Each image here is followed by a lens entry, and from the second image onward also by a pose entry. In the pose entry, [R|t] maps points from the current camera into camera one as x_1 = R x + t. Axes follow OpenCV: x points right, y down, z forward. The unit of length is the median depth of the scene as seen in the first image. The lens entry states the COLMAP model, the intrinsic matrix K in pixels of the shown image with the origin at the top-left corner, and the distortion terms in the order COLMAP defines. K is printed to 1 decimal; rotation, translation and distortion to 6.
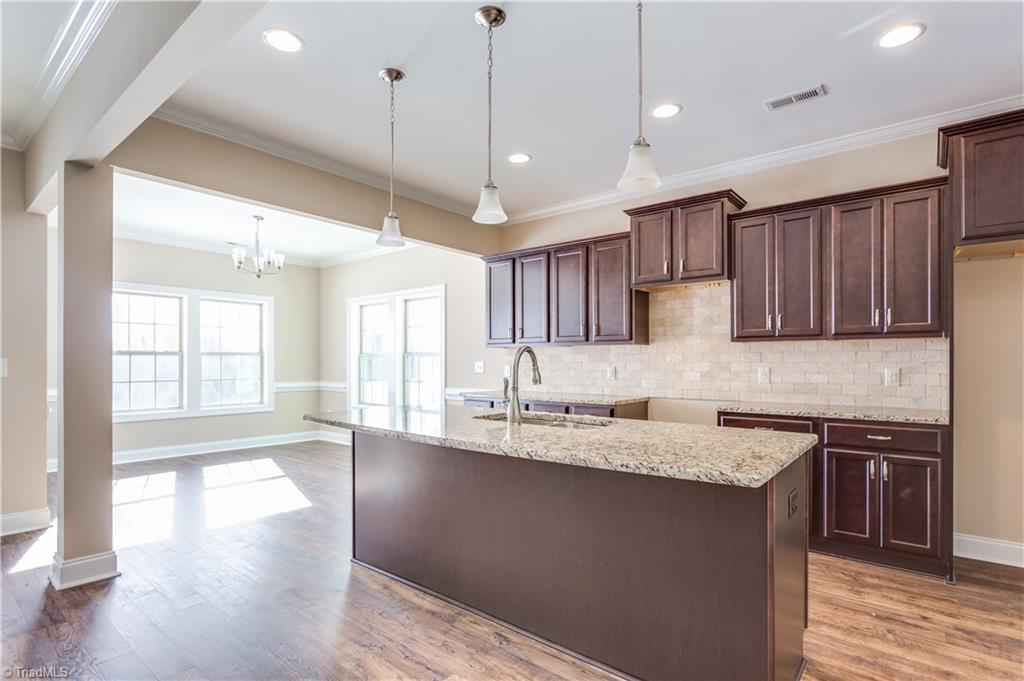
lens RADIAL K [[503.6, 0, 500.7], [0, 503.6, 358.7], [0, 0, 1]] dist [-0.013297, 0.003435]
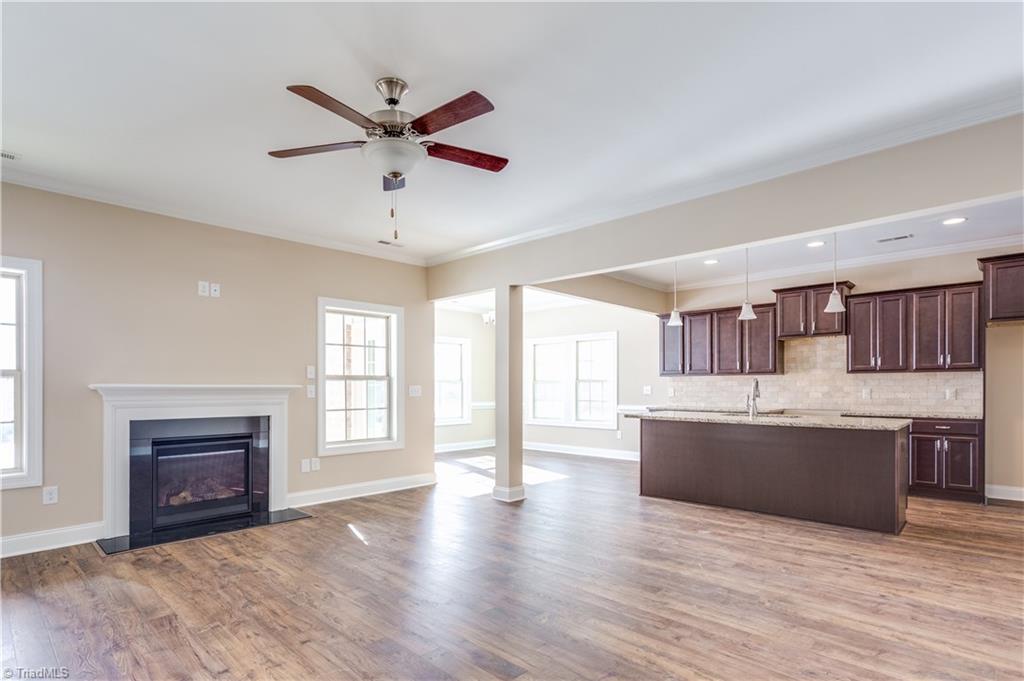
lens RADIAL K [[503.6, 0, 507.3], [0, 503.6, 387.3], [0, 0, 1]] dist [-0.013297, 0.003435]
pose [[0.997515, -0.004422, -0.070310, -0.485094], [0.005010, 0.999954, 0.008186, -0.006573], [0.070271, -0.008518, 0.997492, -0.643655]]
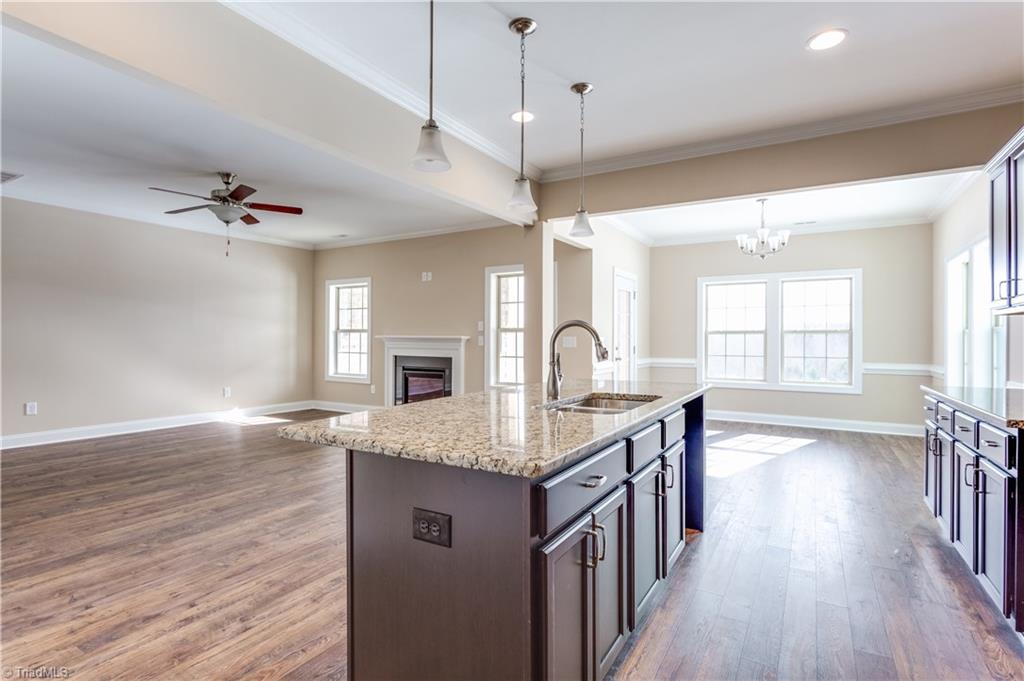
lens RADIAL K [[503.6, 0, 532.4], [0, 503.6, 333.7], [0, 0, 1]] dist [-0.013297, 0.003435]
pose [[0.183644, -0.011135, -0.982930, 0.609181], [0.002120, 0.999938, -0.010932, 0.006706], [0.982991, -0.000076, 0.183656, 0.462600]]
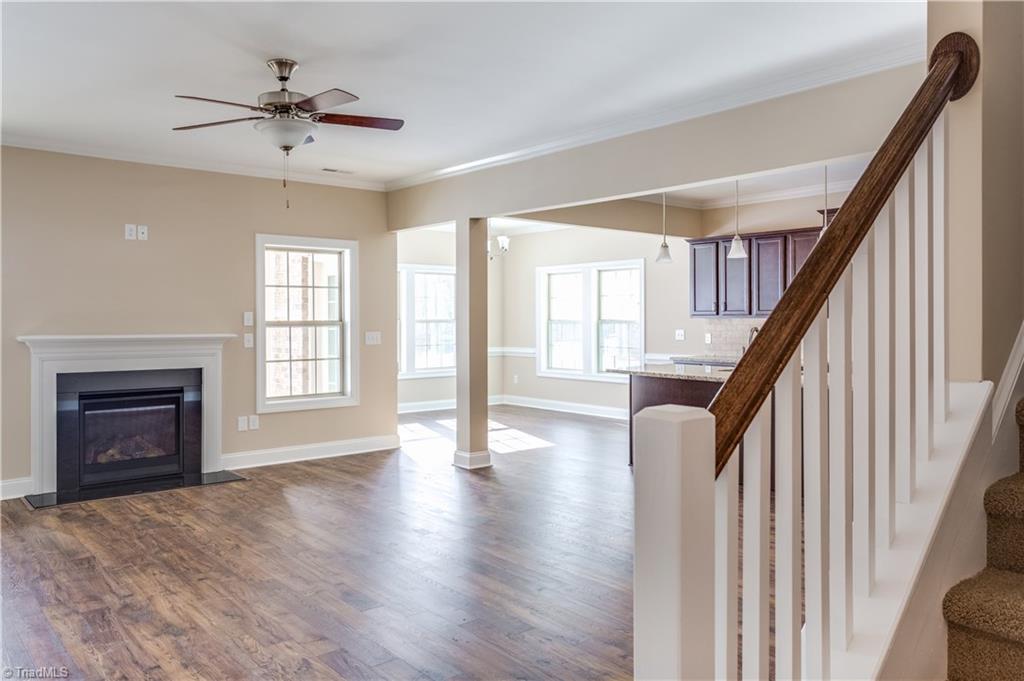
lens RADIAL K [[725.1, 0, 502.9], [0, 725.1, 325.7], [0, 0, 1]] dist [-0.008139, 0.004695]
pose [[0.985389, -0.002361, -0.170304, -0.223030], [0.005327, 0.999842, 0.016961, -0.046799], [0.170237, -0.017621, 0.985246, -0.925284]]
